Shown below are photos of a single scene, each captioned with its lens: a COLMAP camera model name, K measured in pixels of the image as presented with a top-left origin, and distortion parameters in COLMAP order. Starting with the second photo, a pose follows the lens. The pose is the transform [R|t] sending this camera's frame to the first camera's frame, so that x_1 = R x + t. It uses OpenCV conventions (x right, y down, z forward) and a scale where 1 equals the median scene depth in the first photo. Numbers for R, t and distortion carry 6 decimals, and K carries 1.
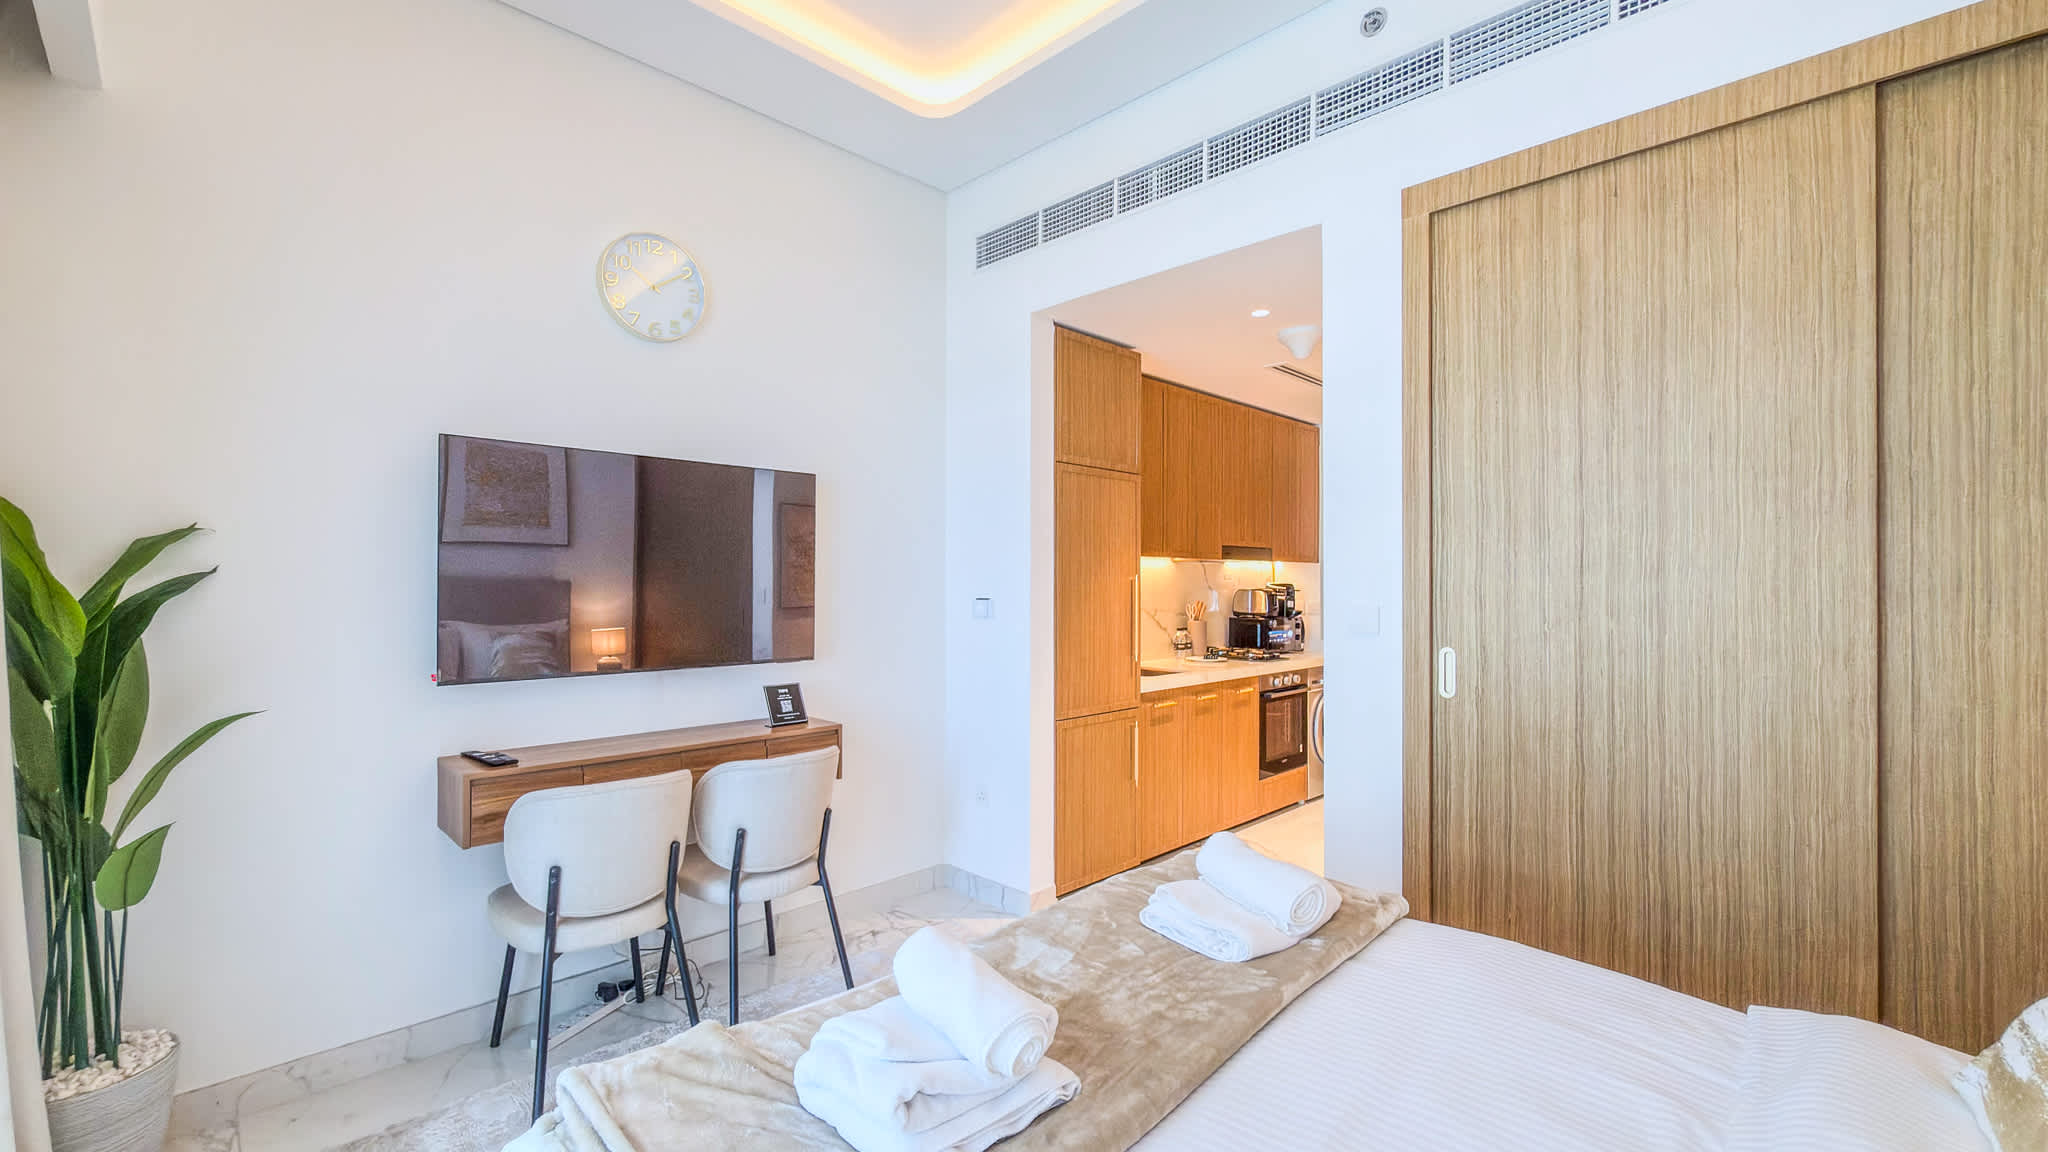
lens RADIAL K [[849.7, 0, 928.7], [0, 849.7, 576.9], [0, 0, 1]] dist [-0.000111, -0.000320]
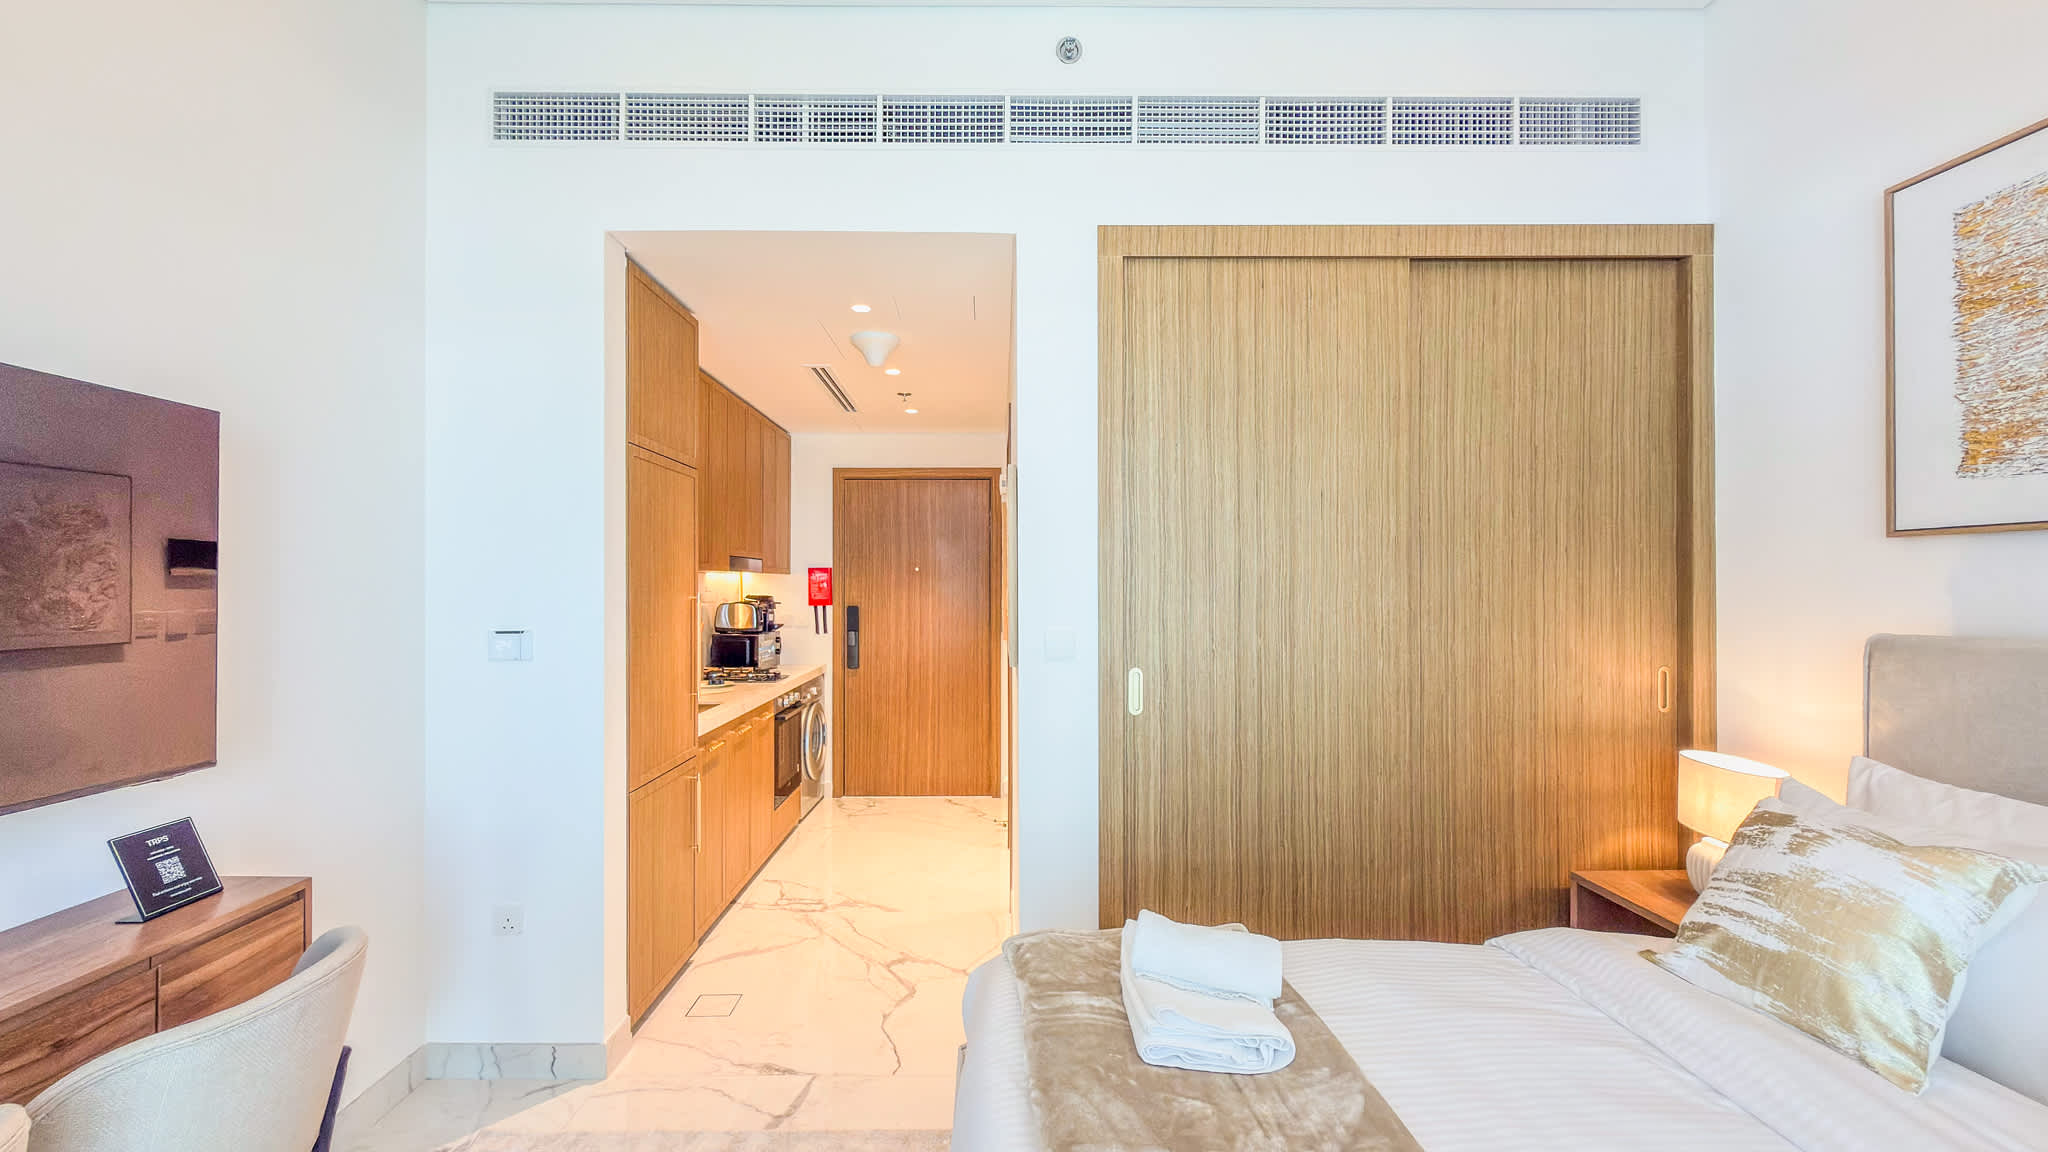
lens RADIAL K [[849.7, 0, 986.2], [0, 849.7, 581.3], [0, 0, 1]] dist [-0.000111, -0.000320]
pose [[0.657581, 0.000675, 0.753383, -0.228215], [-0.003353, 0.999992, 0.002030, -0.019394], [-0.753376, -0.003860, 0.657579, 0.313715]]
